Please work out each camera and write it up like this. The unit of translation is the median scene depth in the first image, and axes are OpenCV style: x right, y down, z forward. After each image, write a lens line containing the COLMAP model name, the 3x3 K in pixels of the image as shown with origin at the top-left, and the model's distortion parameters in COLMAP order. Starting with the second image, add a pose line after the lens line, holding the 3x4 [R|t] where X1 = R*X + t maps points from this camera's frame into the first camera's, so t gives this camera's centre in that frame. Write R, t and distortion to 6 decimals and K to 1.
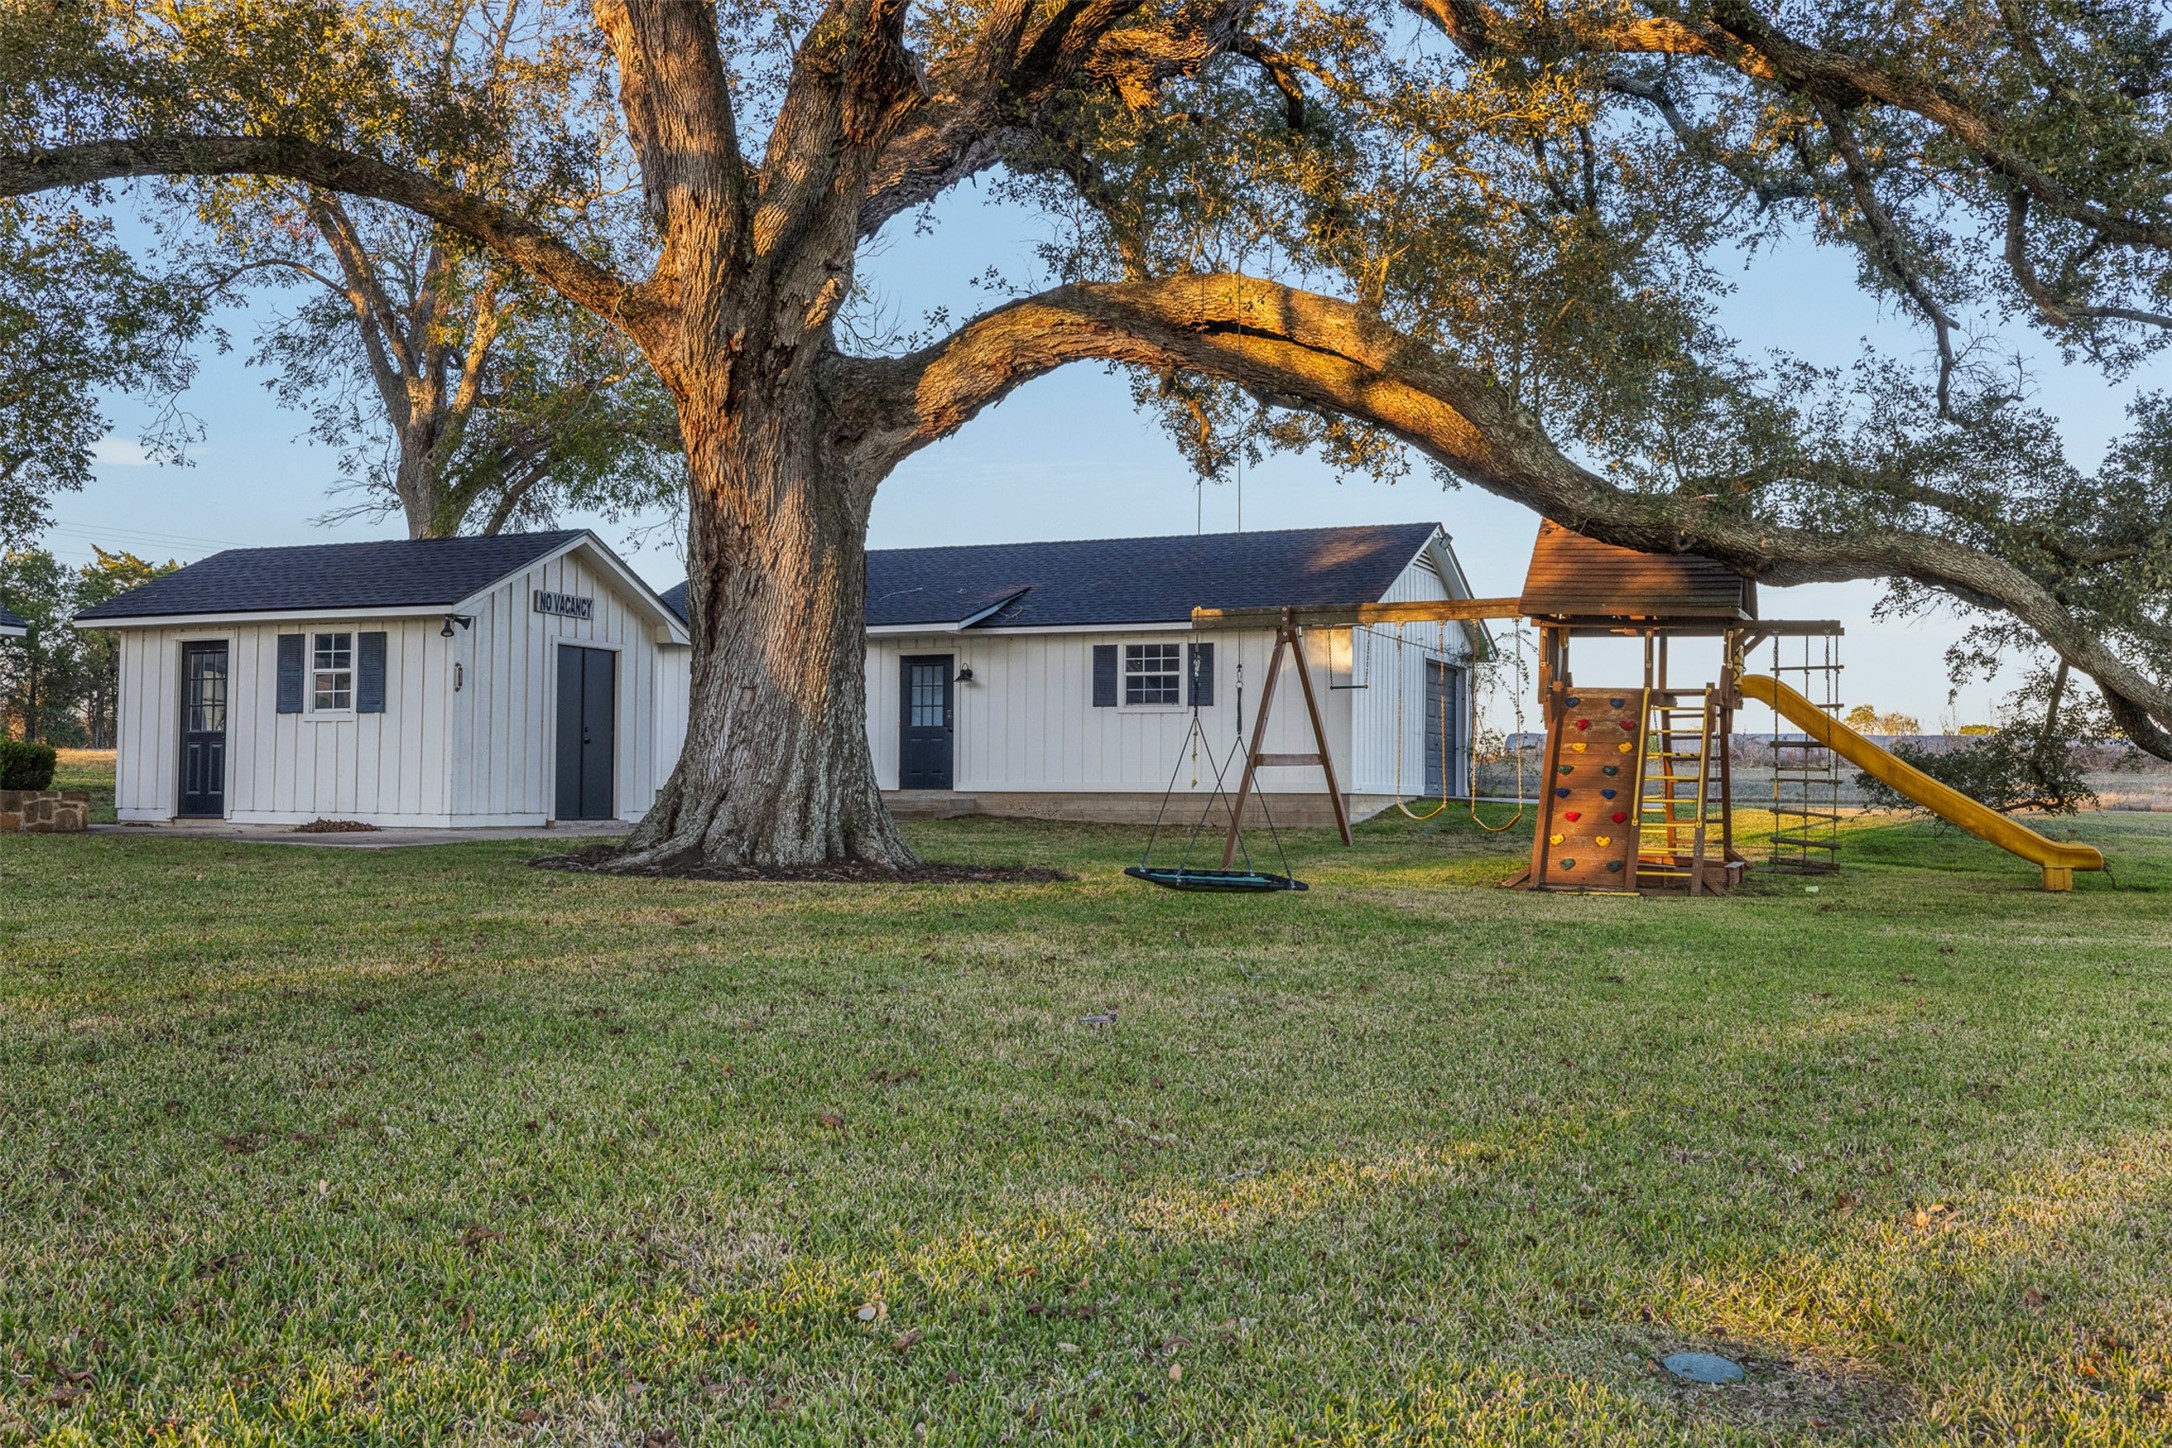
lens RADIAL K [[2082.4, 0, 1091.6], [0, 2082.4, 716.9], [0, 0, 1]] dist [0.011684, 0.000000]
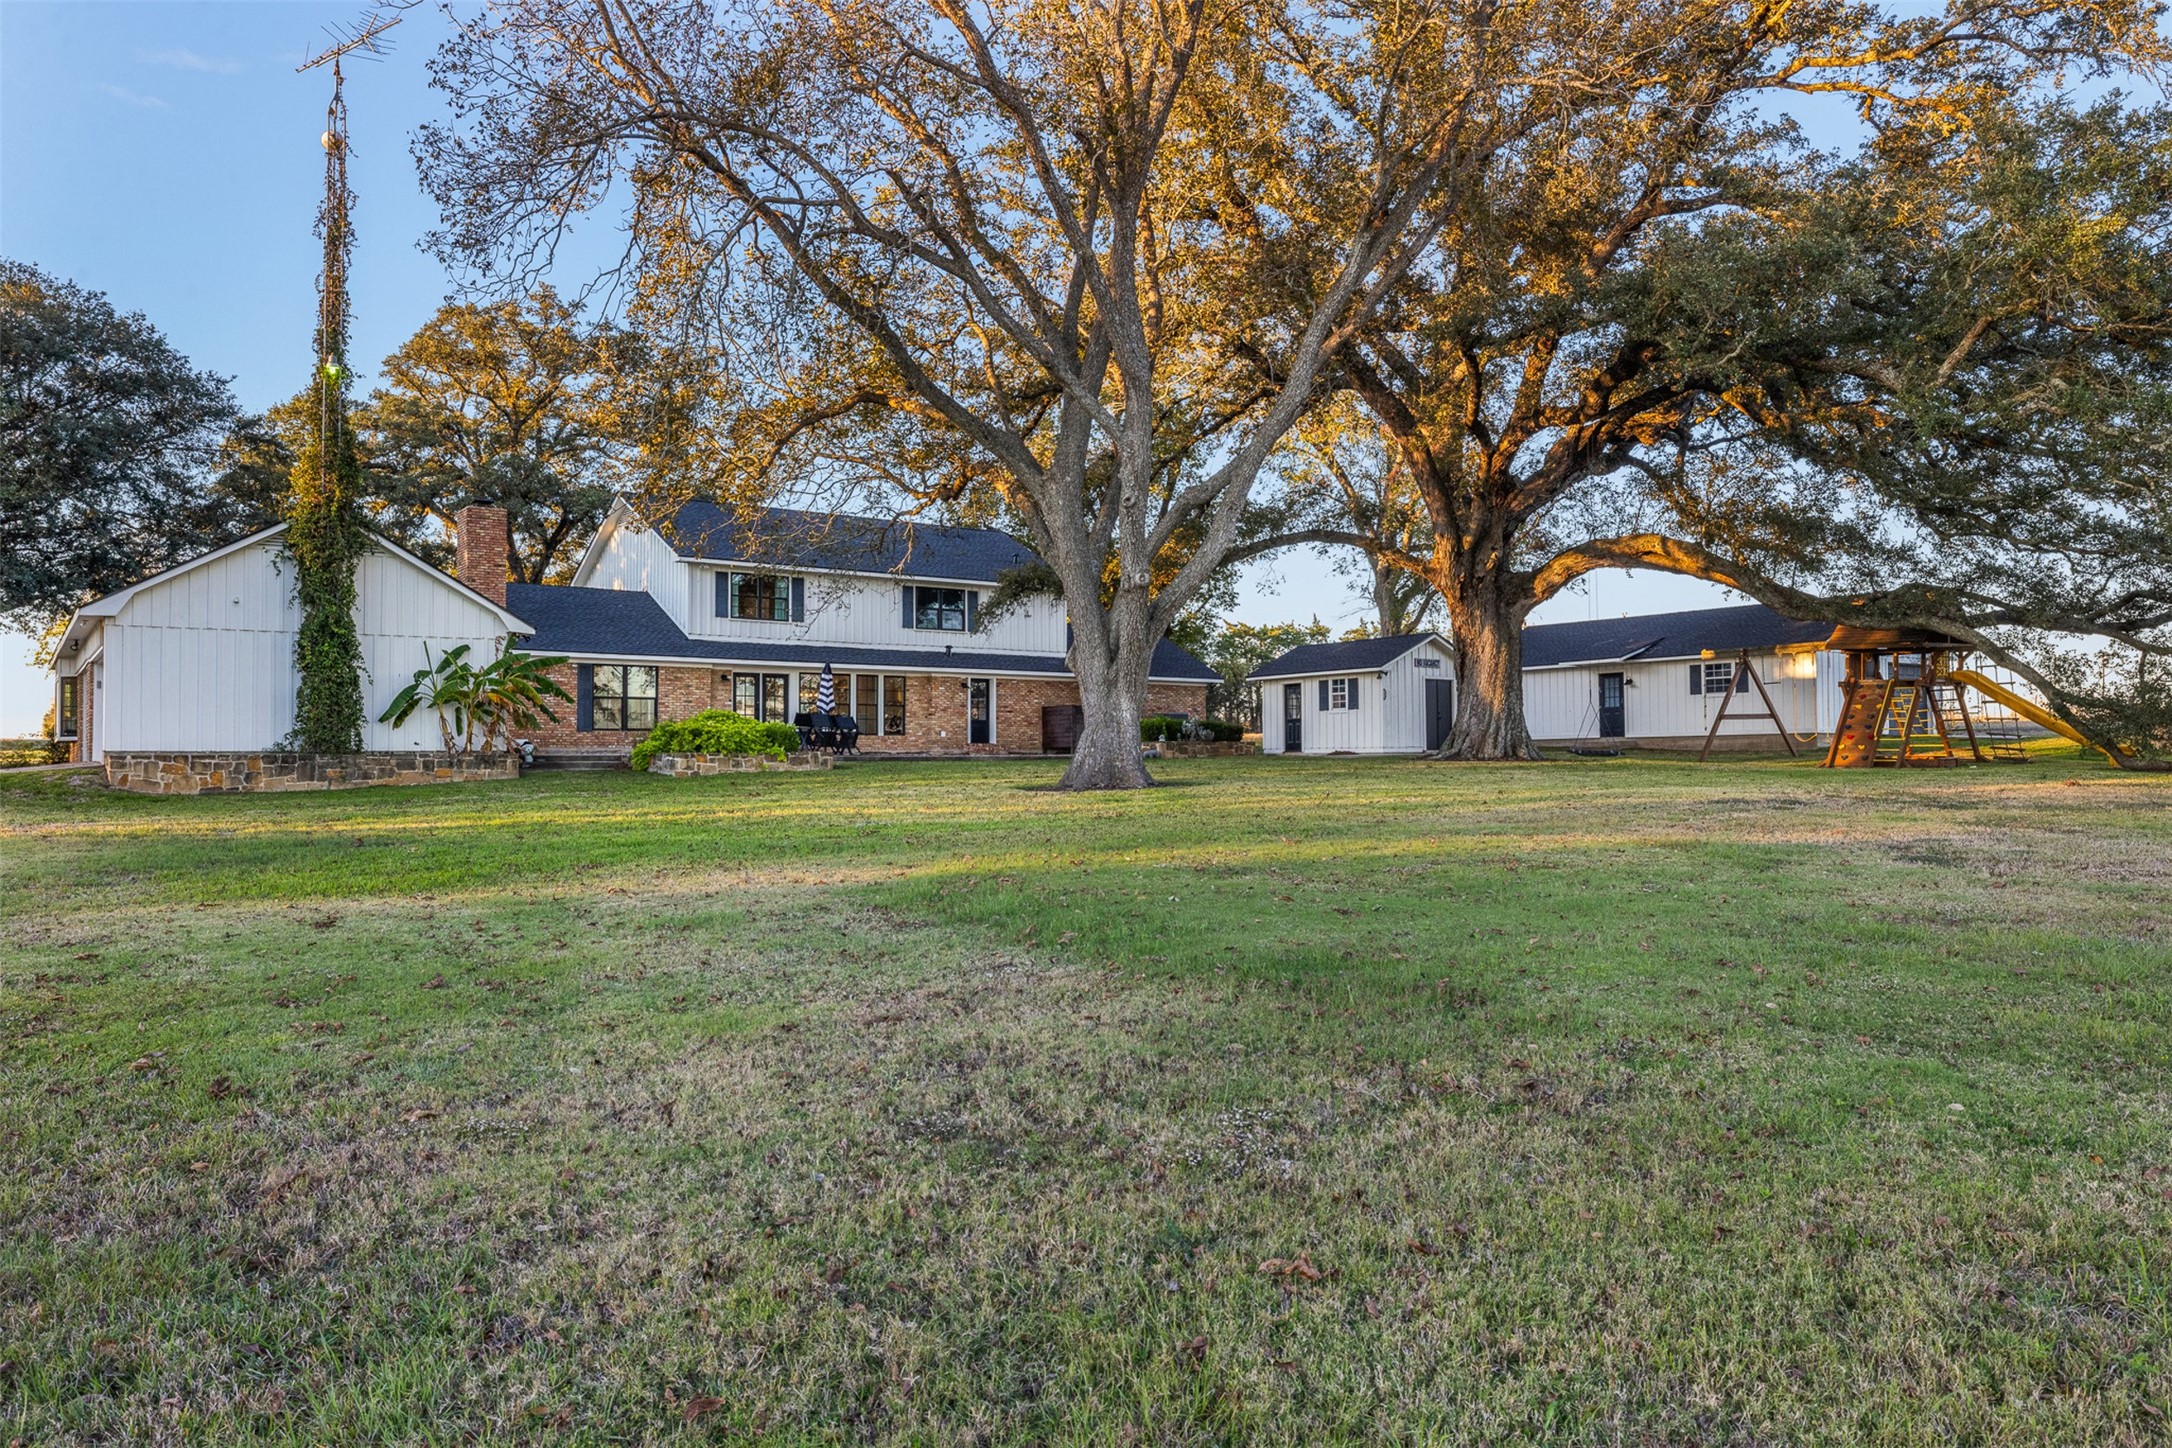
lens RADIAL K [[1502.9, 0, 1088.8], [0, 1502.9, 722.6], [0, 0, 1]] dist [-0.002754, -0.000289]
pose [[0.862610, -0.029046, -0.505034, 0.301327], [0.033551, 0.999437, -0.000174, 0.003652], [0.504755, -0.016794, 0.863099, -0.748043]]
